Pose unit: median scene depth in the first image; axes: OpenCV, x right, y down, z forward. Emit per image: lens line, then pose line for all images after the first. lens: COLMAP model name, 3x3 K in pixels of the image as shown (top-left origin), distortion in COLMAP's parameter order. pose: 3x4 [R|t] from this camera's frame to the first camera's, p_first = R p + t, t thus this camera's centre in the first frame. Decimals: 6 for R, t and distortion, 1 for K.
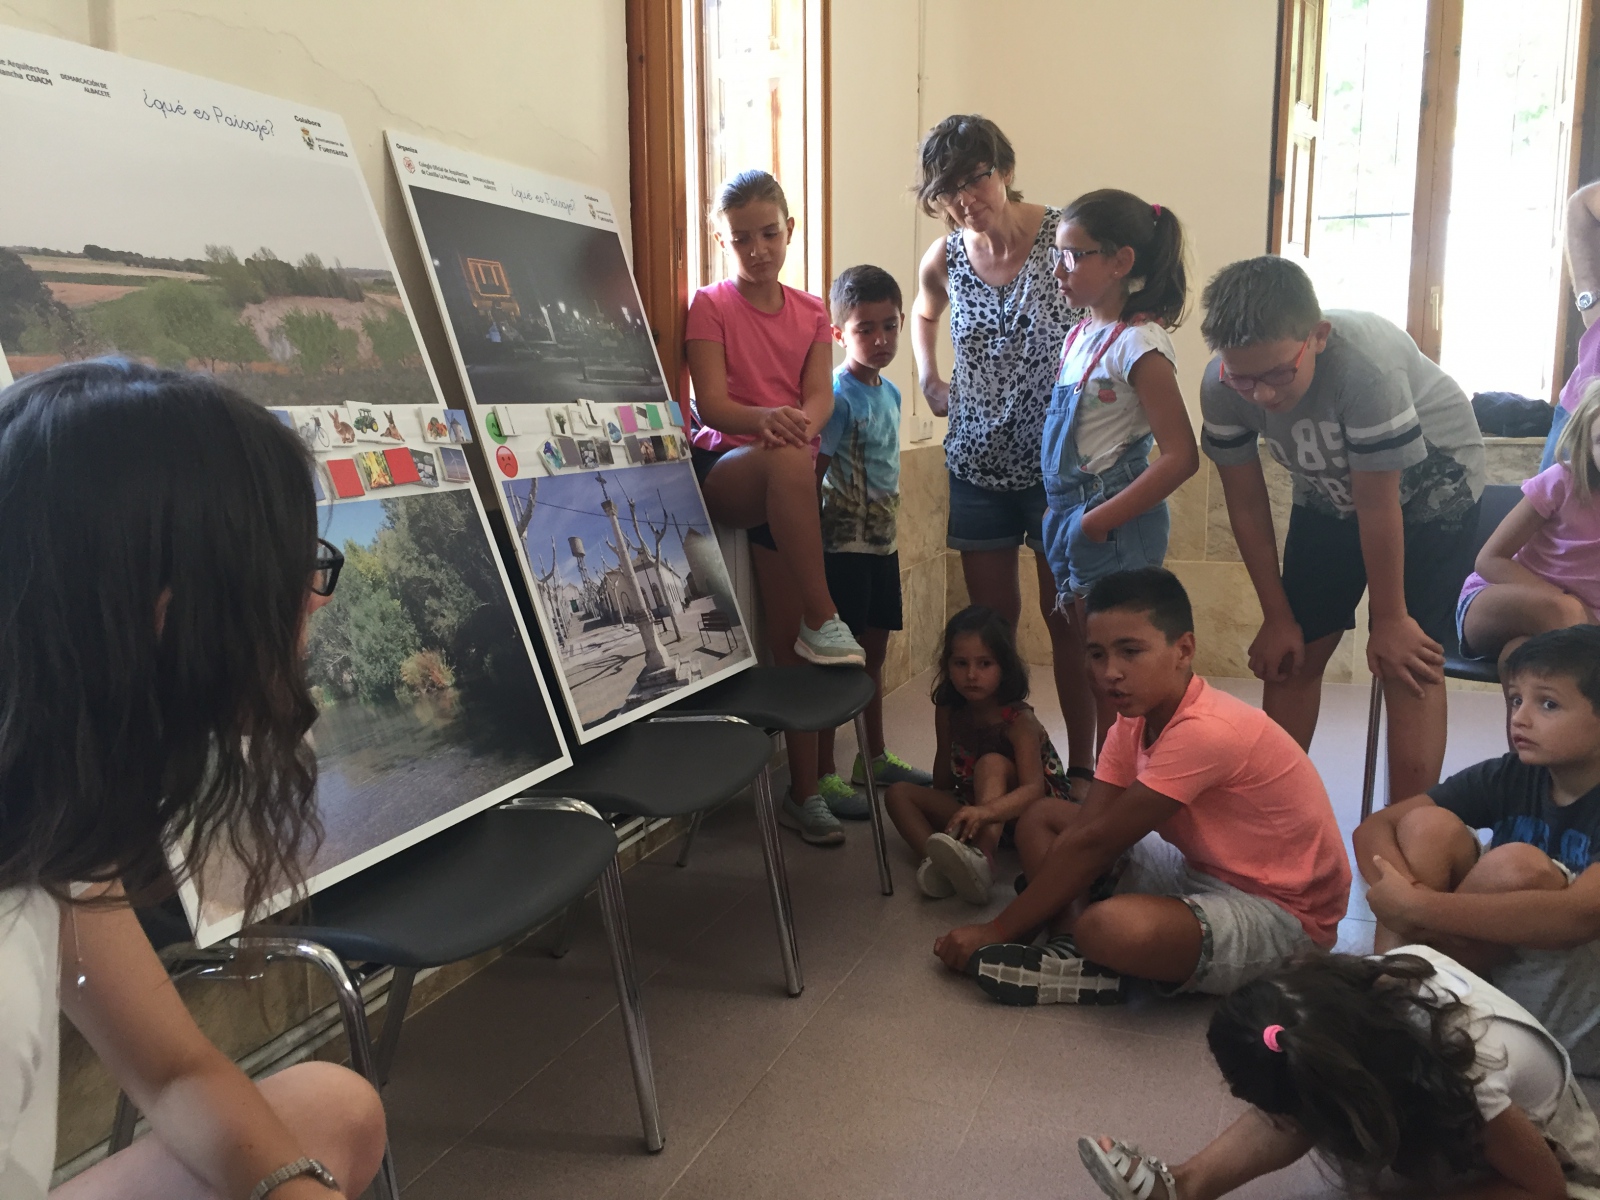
lens RADIAL K [[1380.7, 0, 800.0], [0, 1380.7, 600.0], [0, 0, 1]] dist [0.085088, -0.111931]
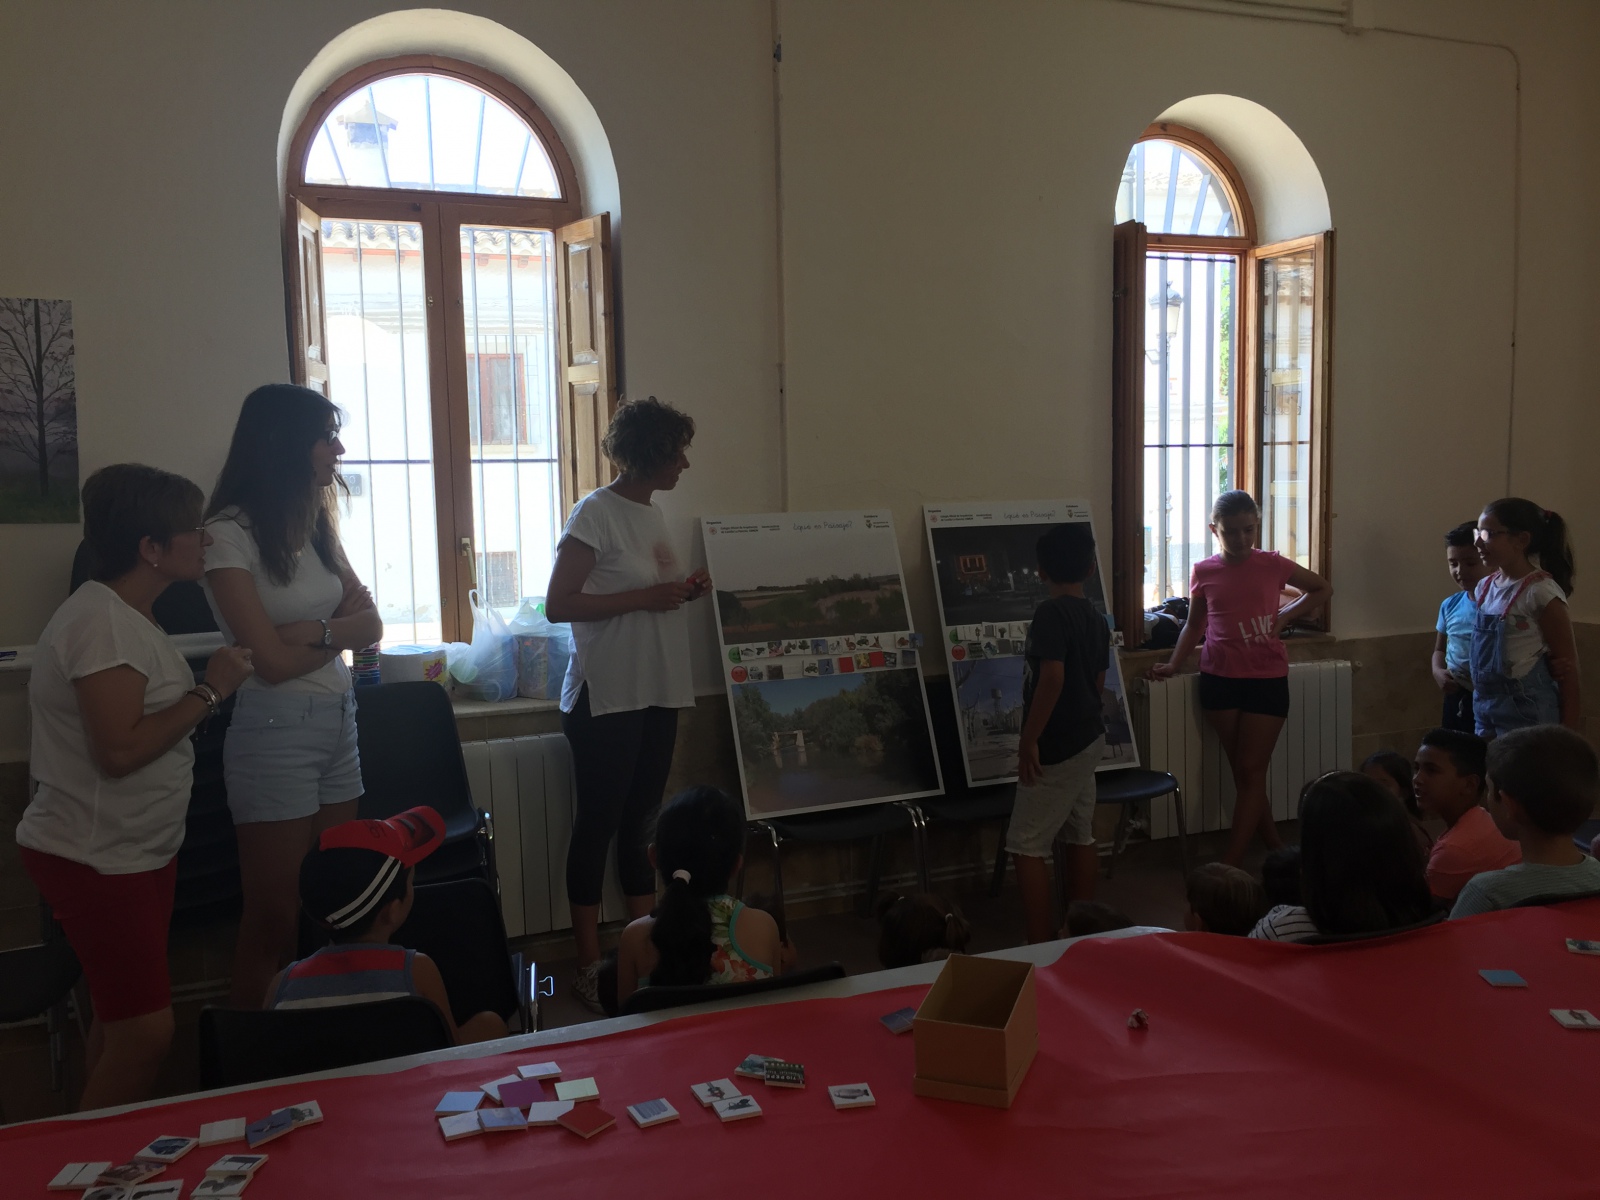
lens RADIAL K [[1380.7, 0, 800.0], [0, 1380.7, 600.0], [0, 0, 1]] dist [0.085088, -0.111931]
pose [[0.701235, 0.068194, -0.709661, 1.324389], [-0.091122, 0.995824, 0.005652, -0.197767], [0.707083, 0.060702, 0.704520, -0.817816]]
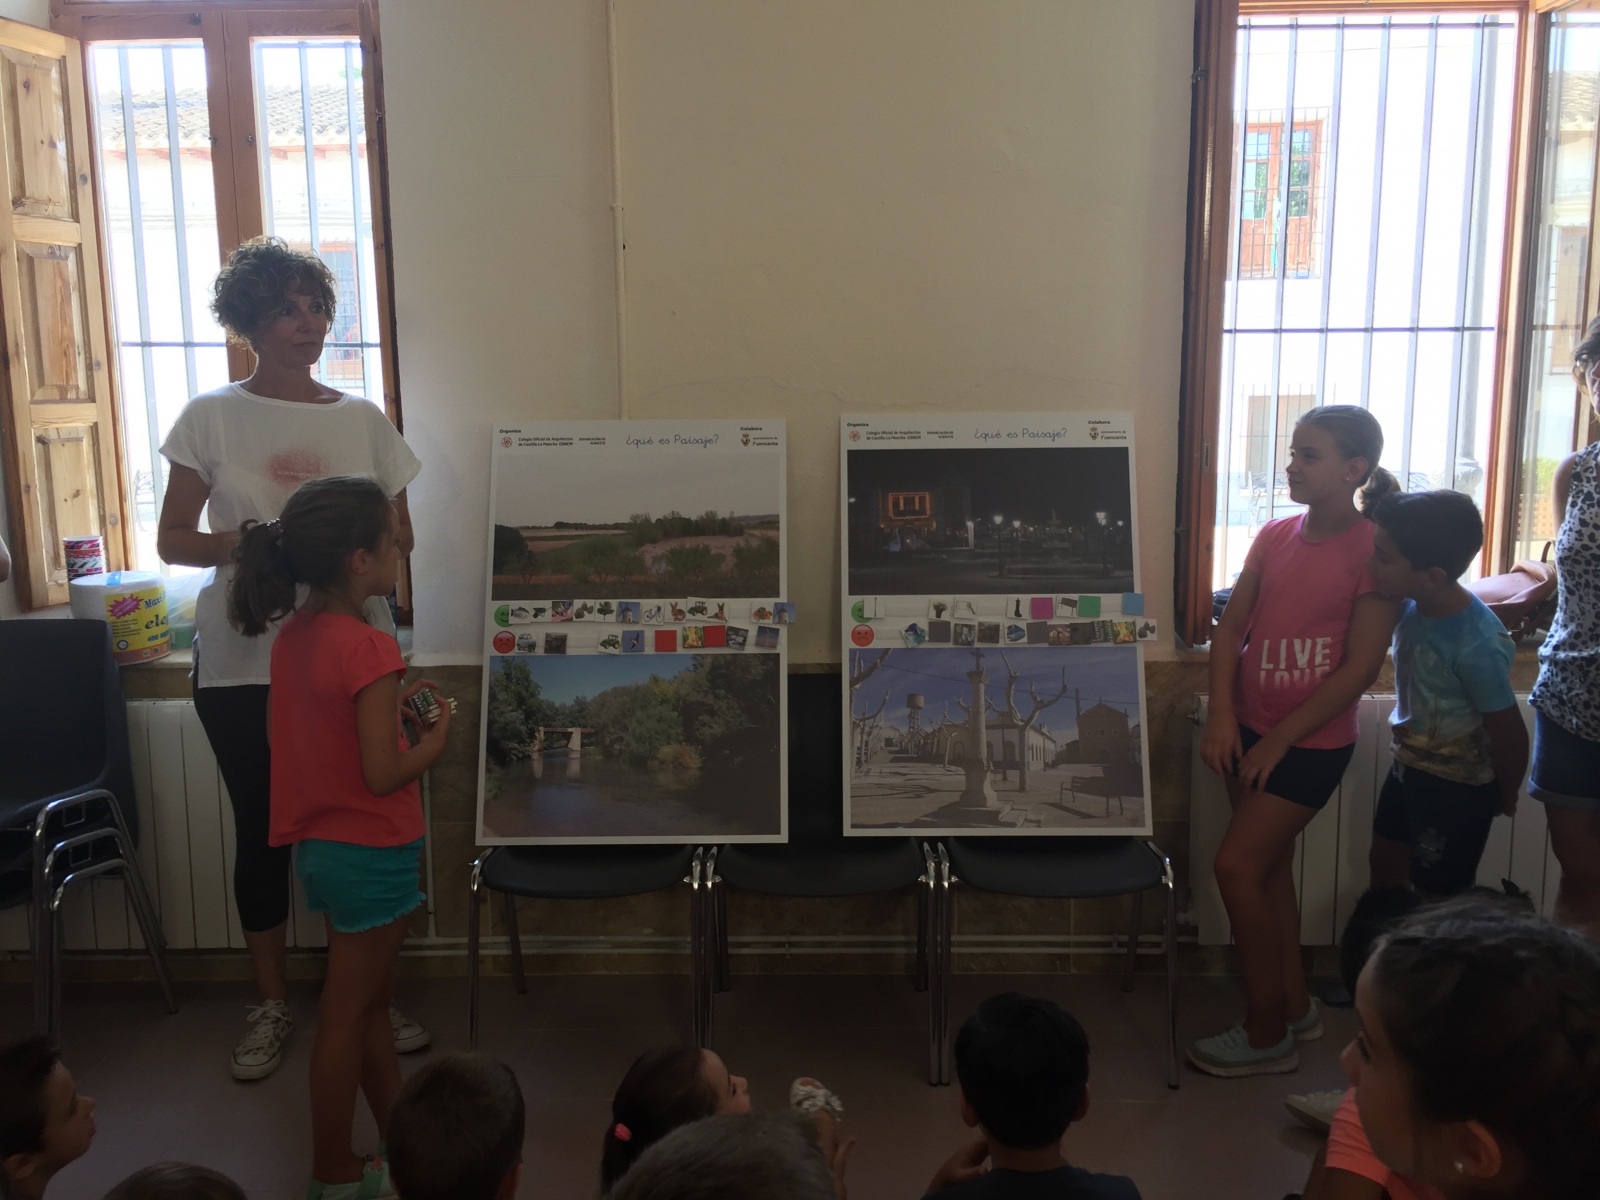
lens RADIAL K [[1439.7, 0, 796.9], [0, 1439.7, 546.8], [0, 0, 1]] dist [0.046144, 0.007605]
pose [[0.346794, 0.139741, -0.927473, 1.356821], [-0.132563, 0.986216, 0.099024, -0.386756], [0.928526, 0.088607, 0.360538, 0.429948]]
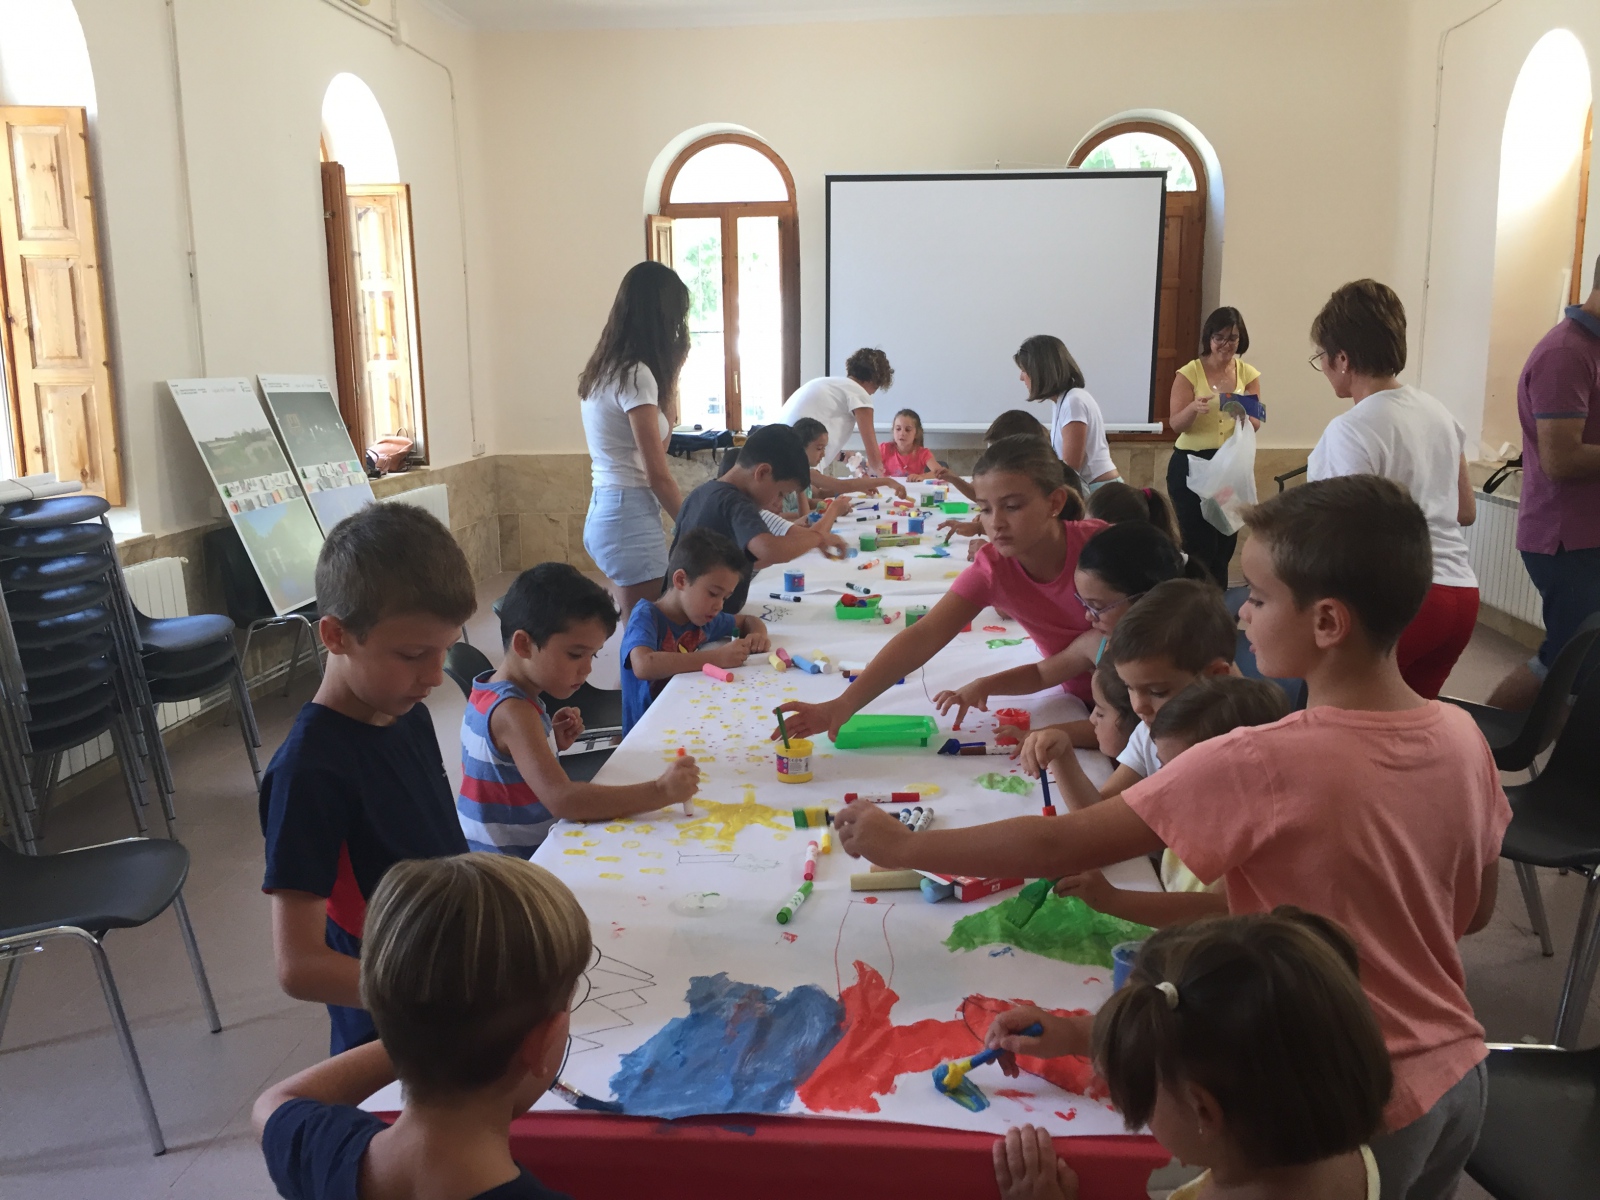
lens RADIAL K [[1380.7, 0, 800.0], [0, 1380.7, 600.0], [0, 0, 1]] dist [0.085088, -0.111931]
pose [[0.959849, -0.046860, 0.276576, -0.053671], [0.037918, 0.998573, 0.037594, 0.075845], [-0.277943, -0.025597, 0.960256, -2.364789]]
